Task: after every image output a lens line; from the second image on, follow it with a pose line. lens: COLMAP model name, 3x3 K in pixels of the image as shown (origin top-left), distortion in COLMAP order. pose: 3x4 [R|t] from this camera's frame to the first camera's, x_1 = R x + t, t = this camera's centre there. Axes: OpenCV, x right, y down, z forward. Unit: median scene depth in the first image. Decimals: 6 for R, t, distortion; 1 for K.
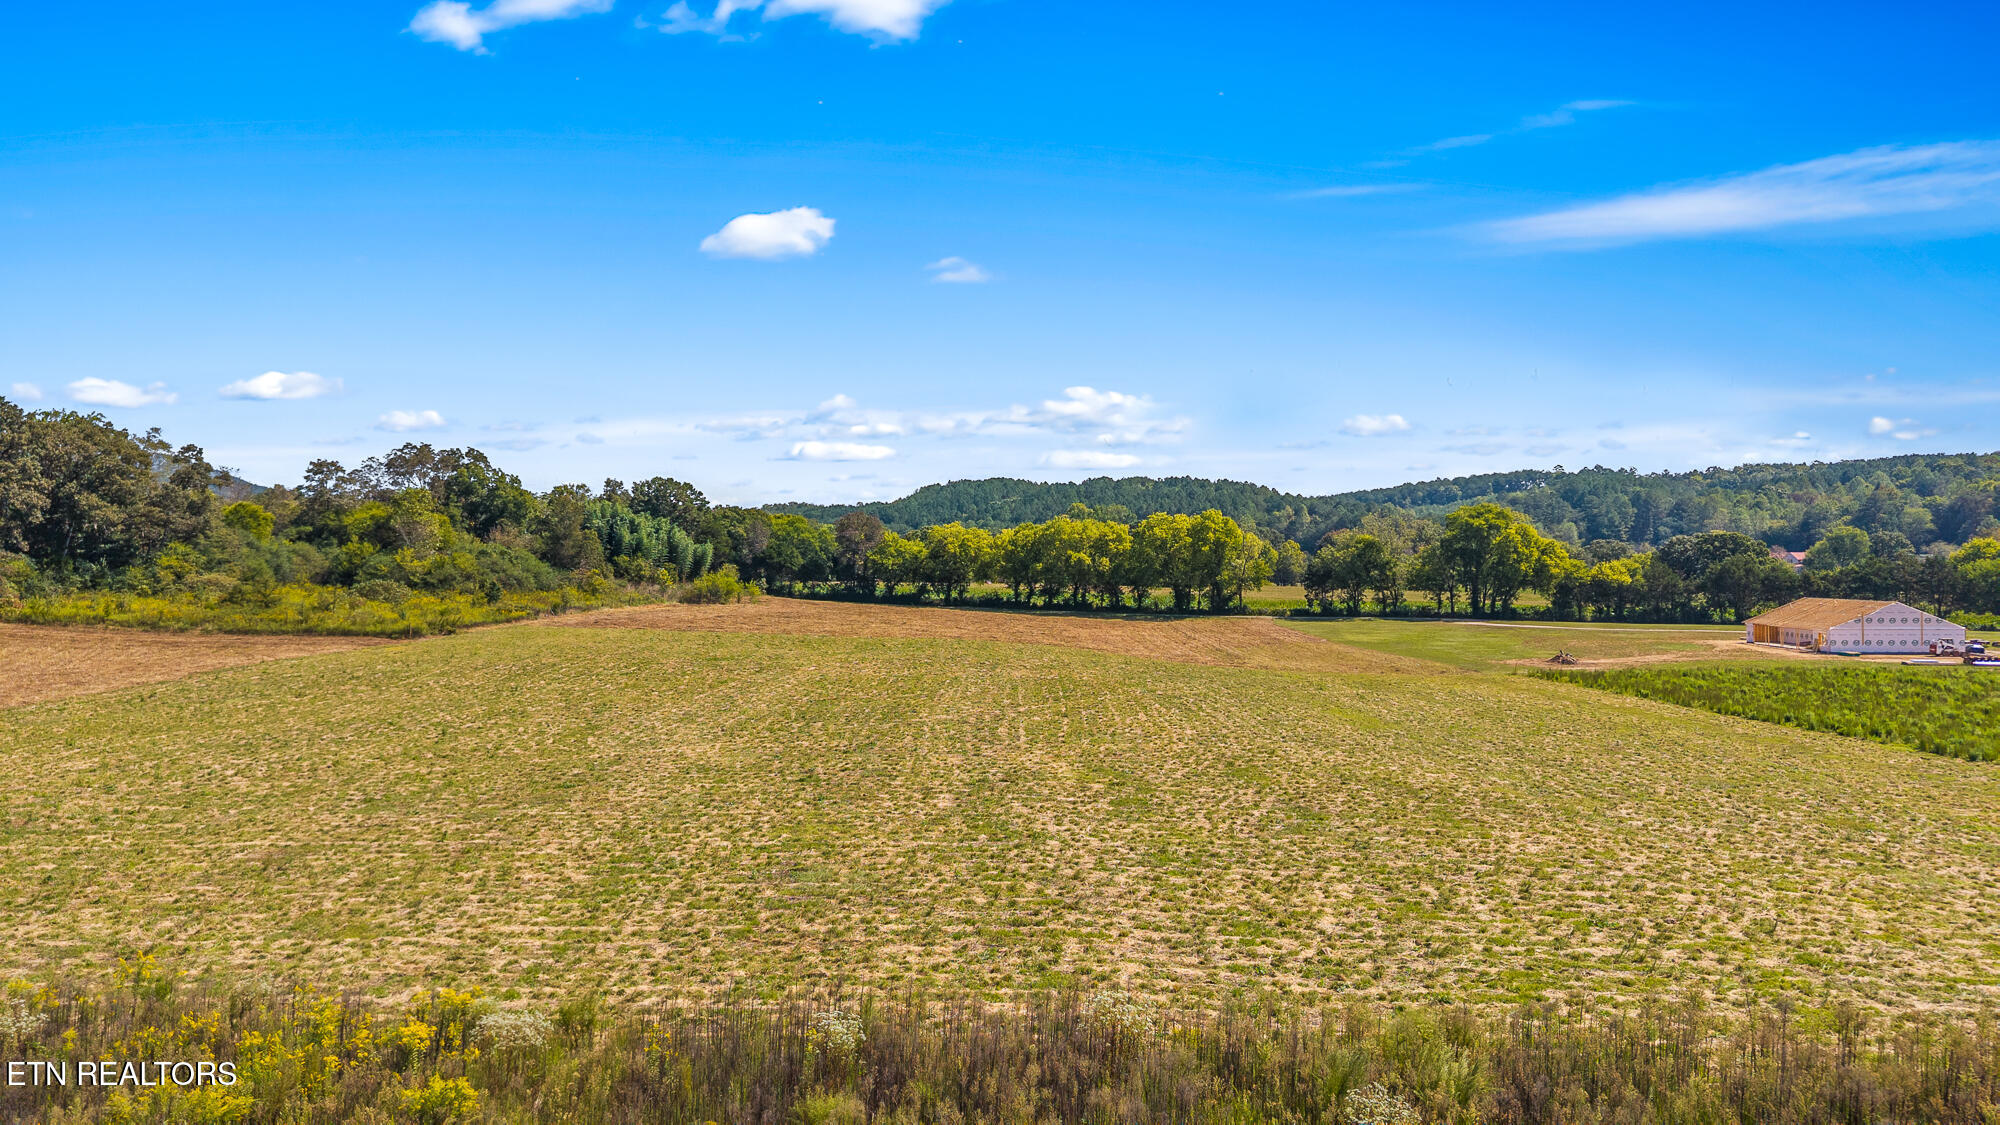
lens RADIAL K [[1331.6, 0, 1000.0], [0, 1331.6, 562.5], [0, 0, 1]] dist [0.059466, -0.075680]
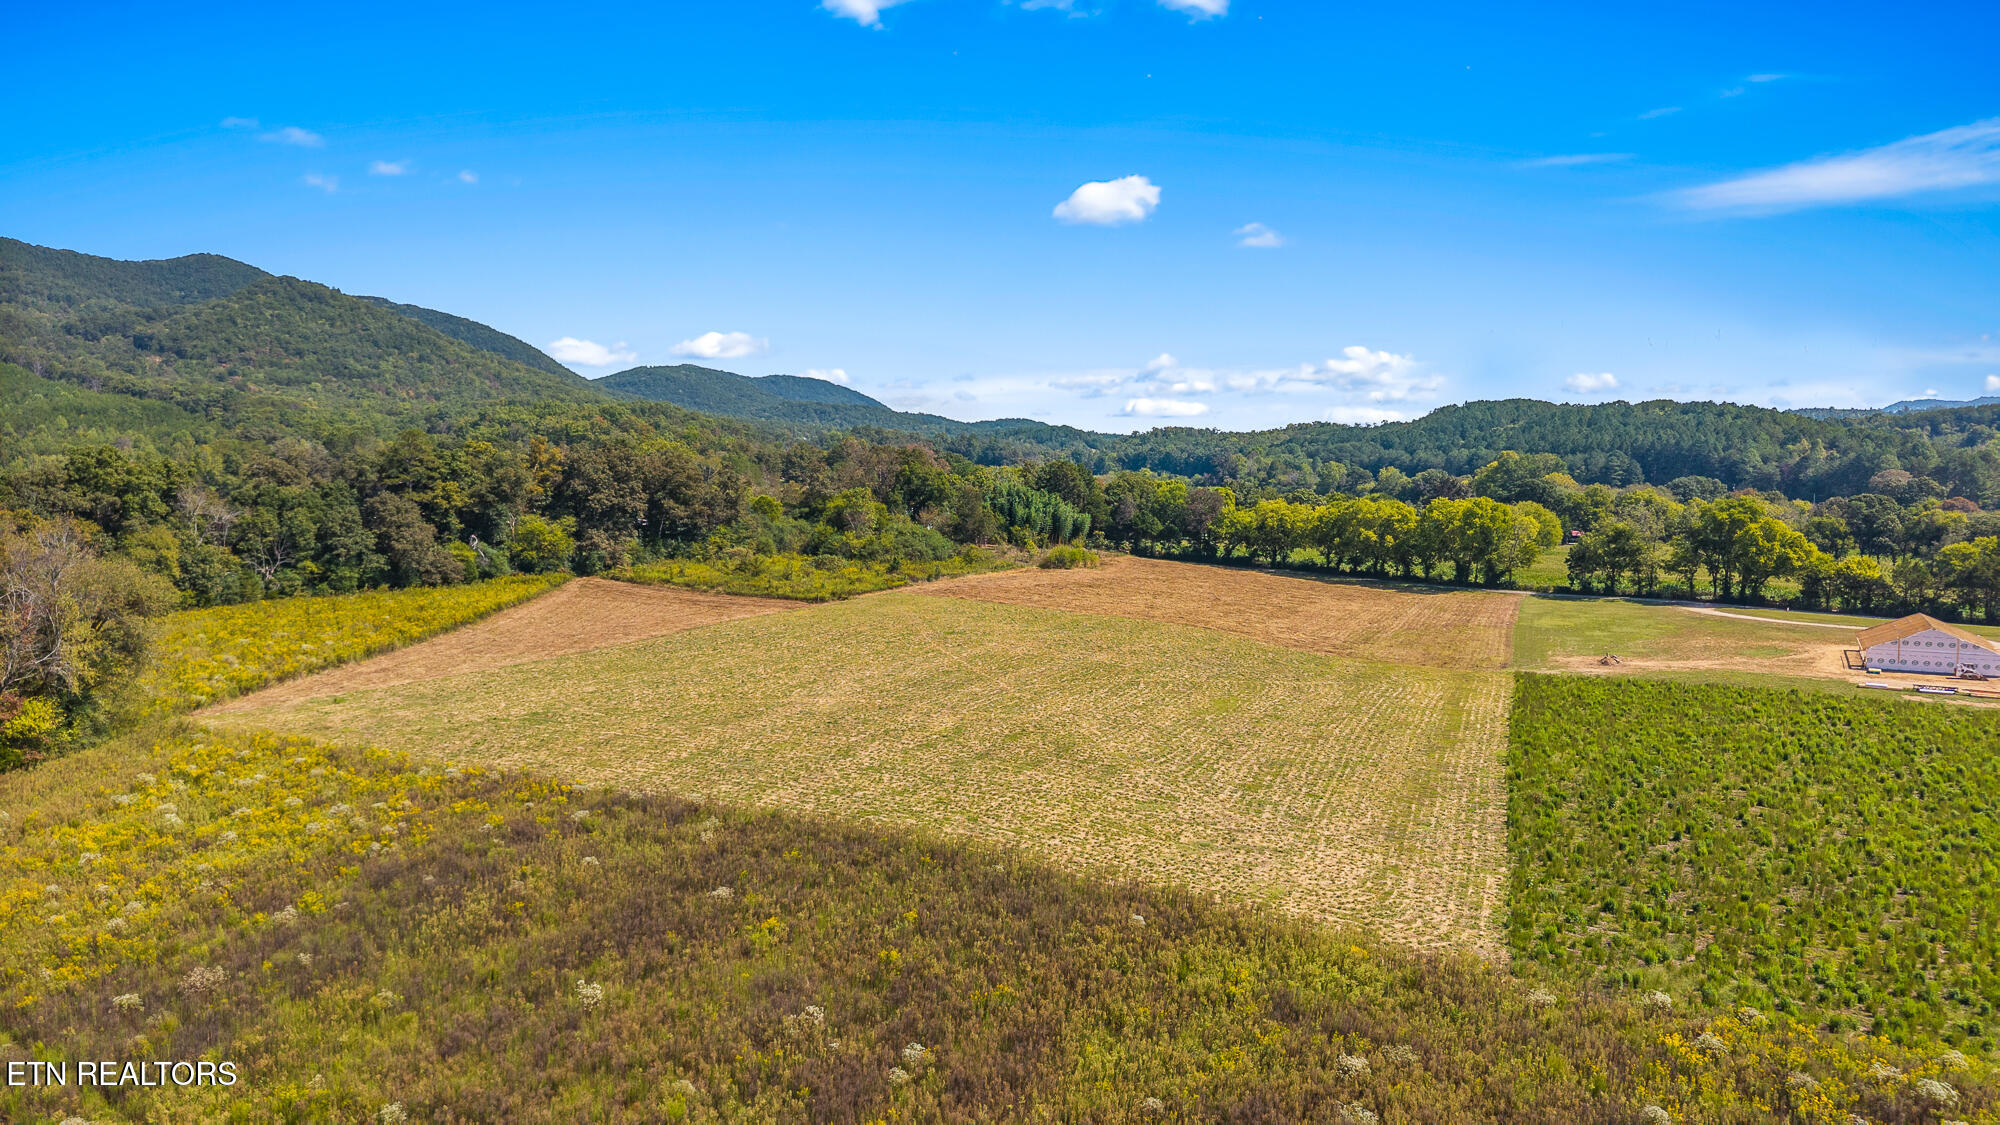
lens RADIAL K [[1328.9, 0, 1003.3], [0, 1328.9, 565.2], [0, 0, 1]] dist [0.052606, -0.076585]
pose [[0.912449, 0.033422, -0.407823, 0.248820], [-0.002634, 0.997118, 0.075822, -0.066364], [0.409182, -0.068109, 0.909907, -0.218206]]
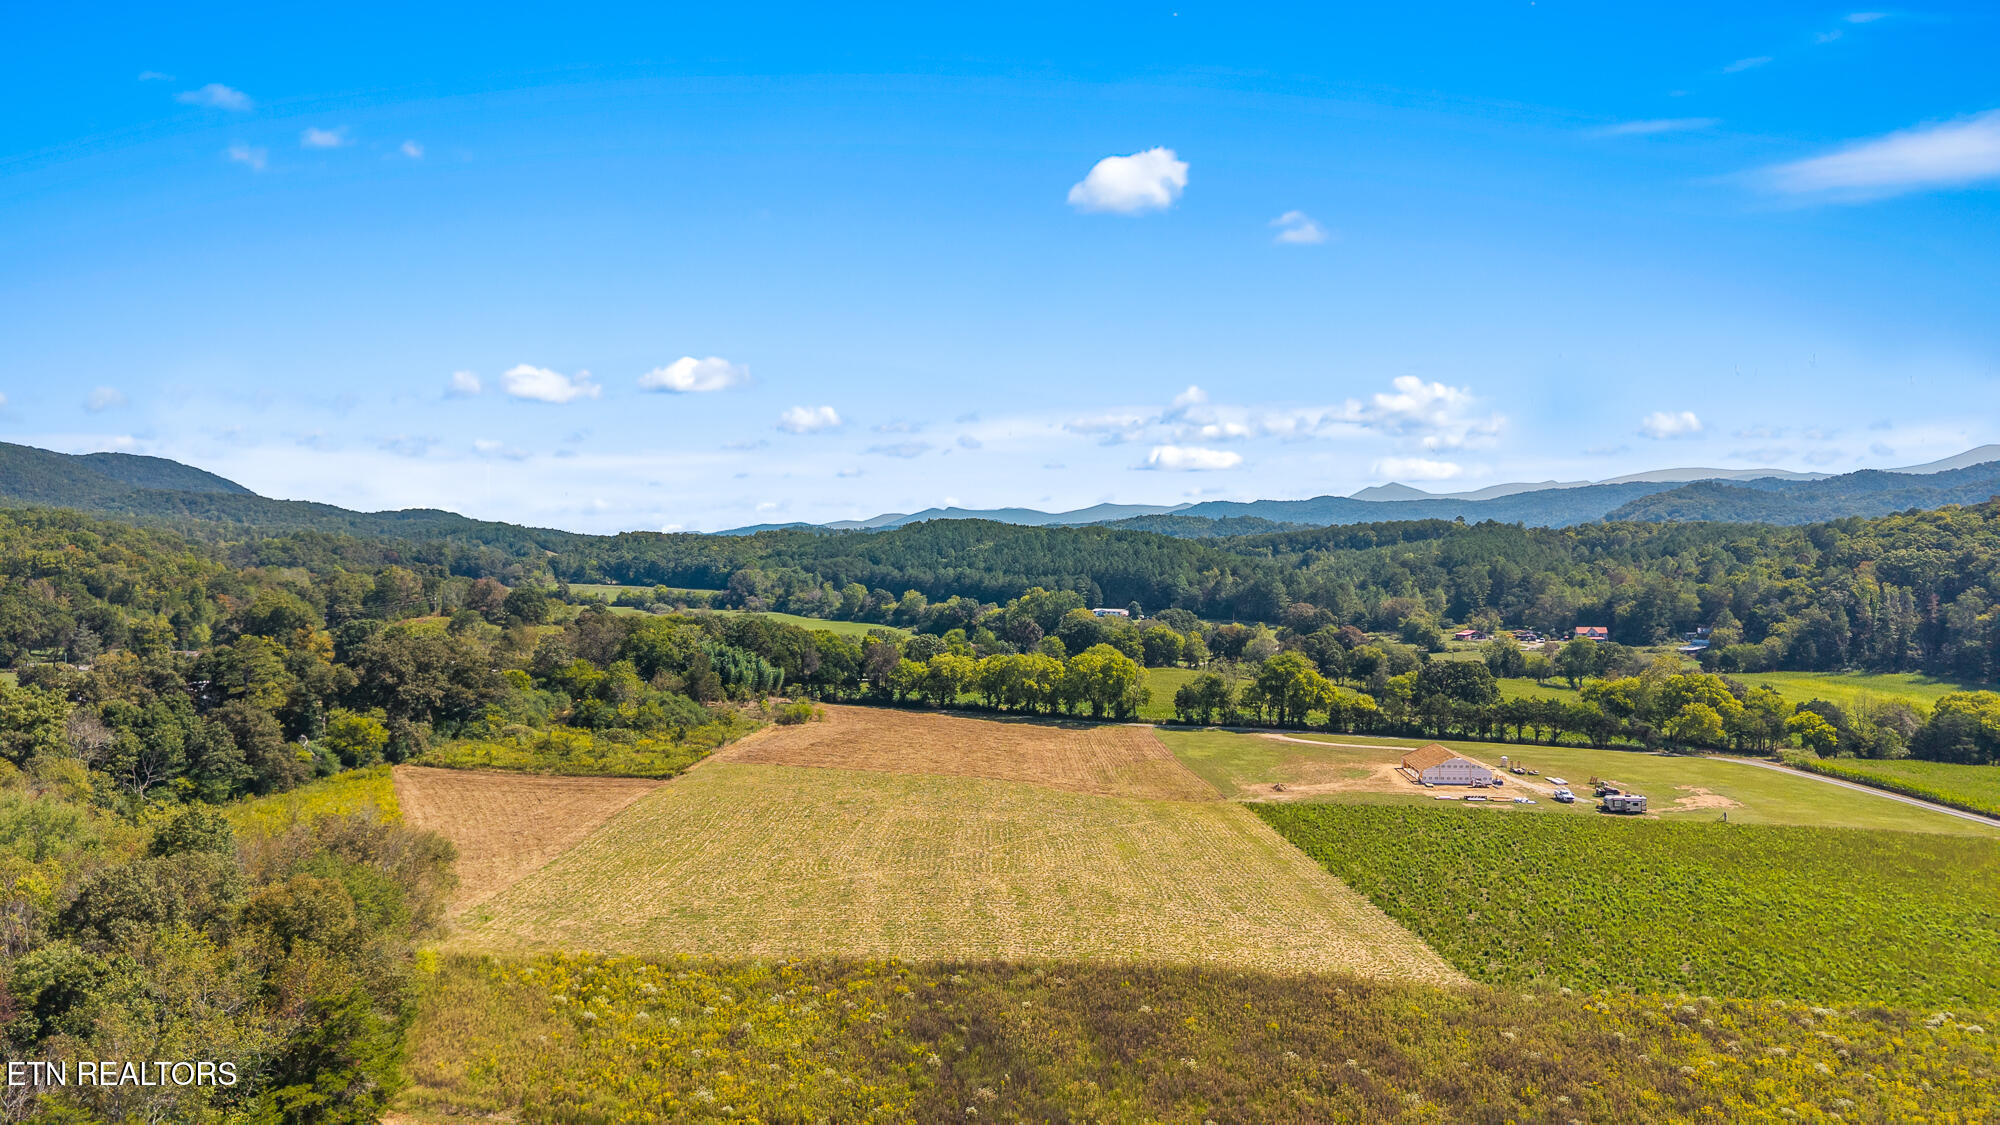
lens RADIAL K [[1326.9, 0, 1002.6], [0, 1326.9, 568.1], [0, 0, 1]] dist [0.076685, -0.115872]
pose [[0.999742, 0.002636, 0.022539, -0.006686], [-0.002941, 0.999905, 0.013497, -0.157271], [-0.022501, -0.013560, 0.999655, -0.520077]]
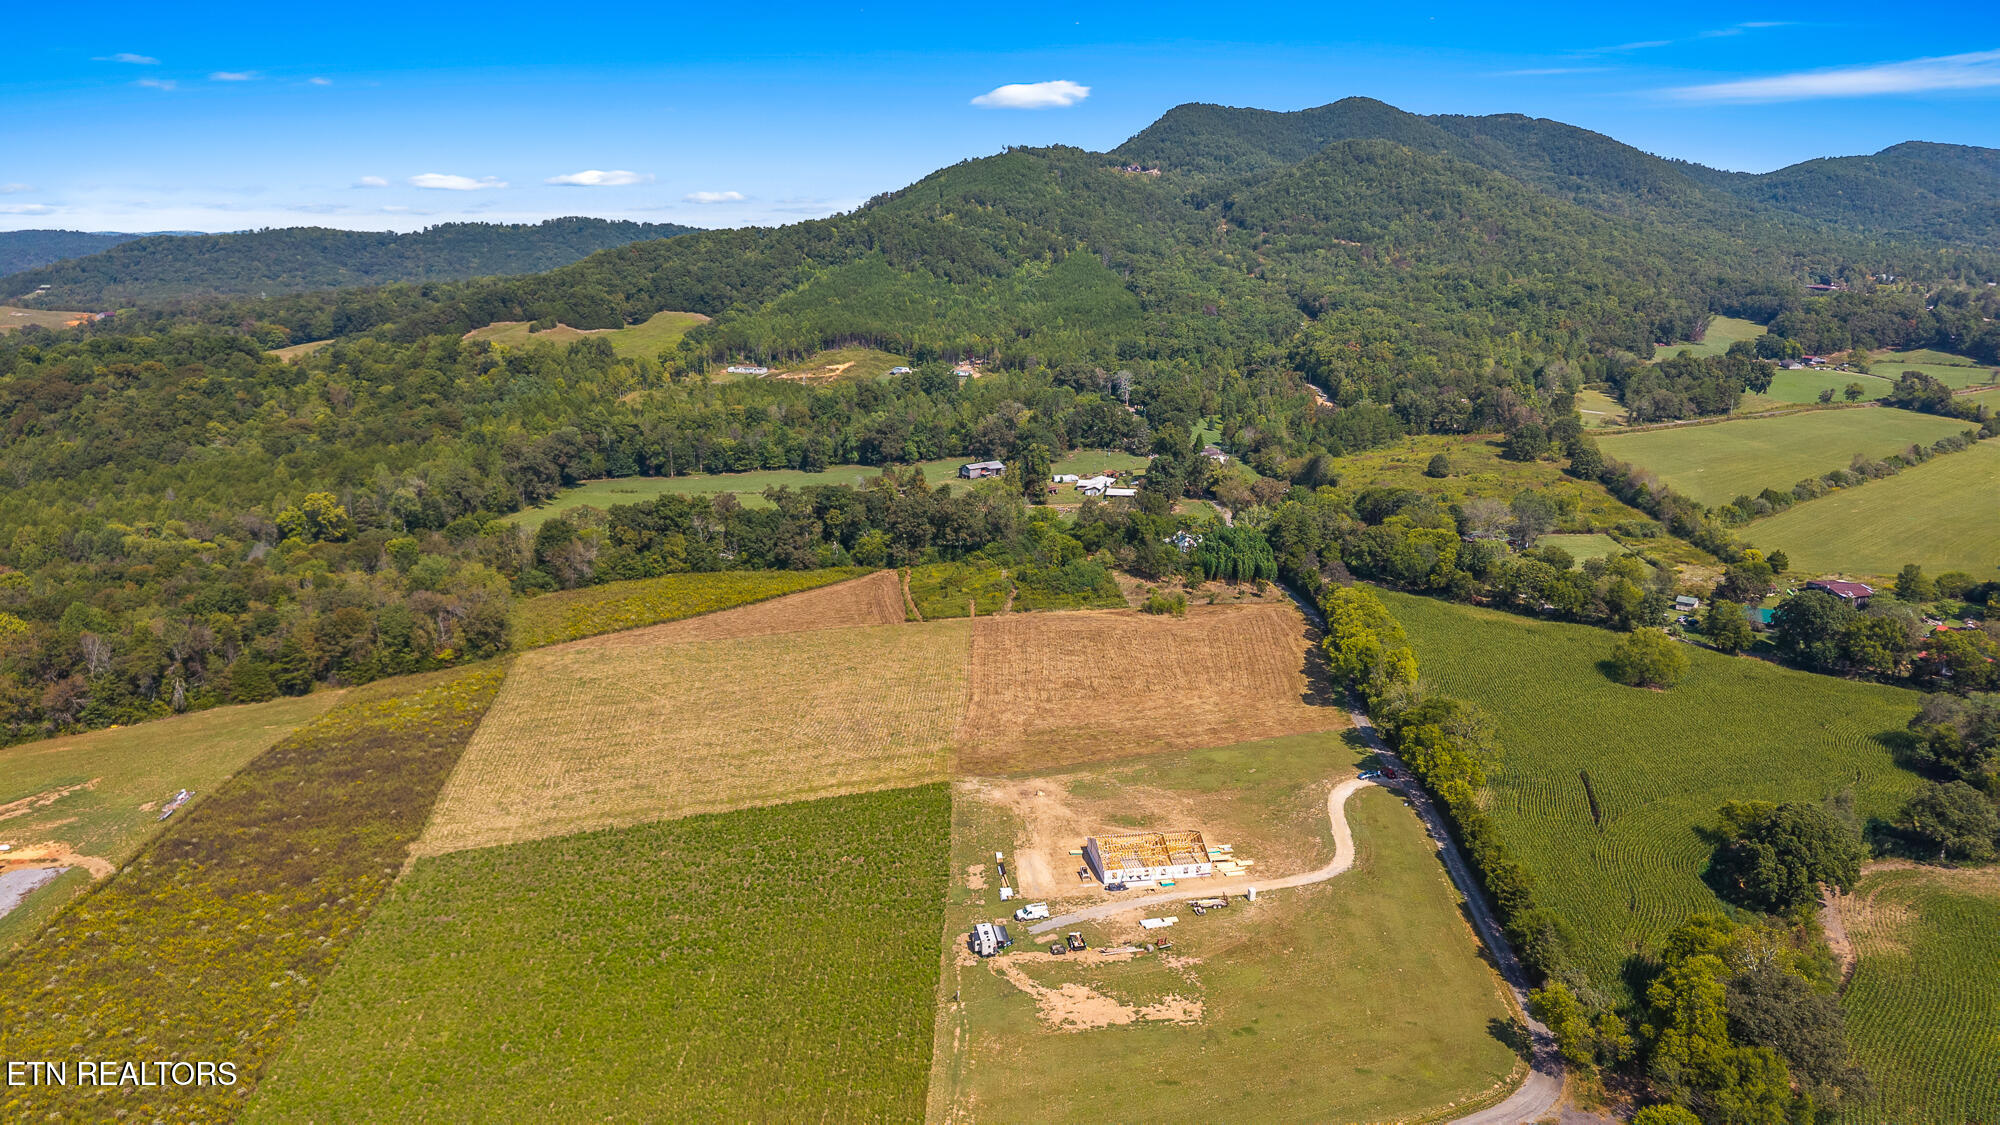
lens RADIAL K [[1326.9, 0, 1002.6], [0, 1326.9, 568.1], [0, 0, 1]] dist [0.076685, -0.115872]
pose [[0.261664, 0.242105, -0.934300, 1.310586], [0.002417, 0.967860, 0.251478, -0.450394], [0.965156, -0.068061, 0.252669, 0.291358]]
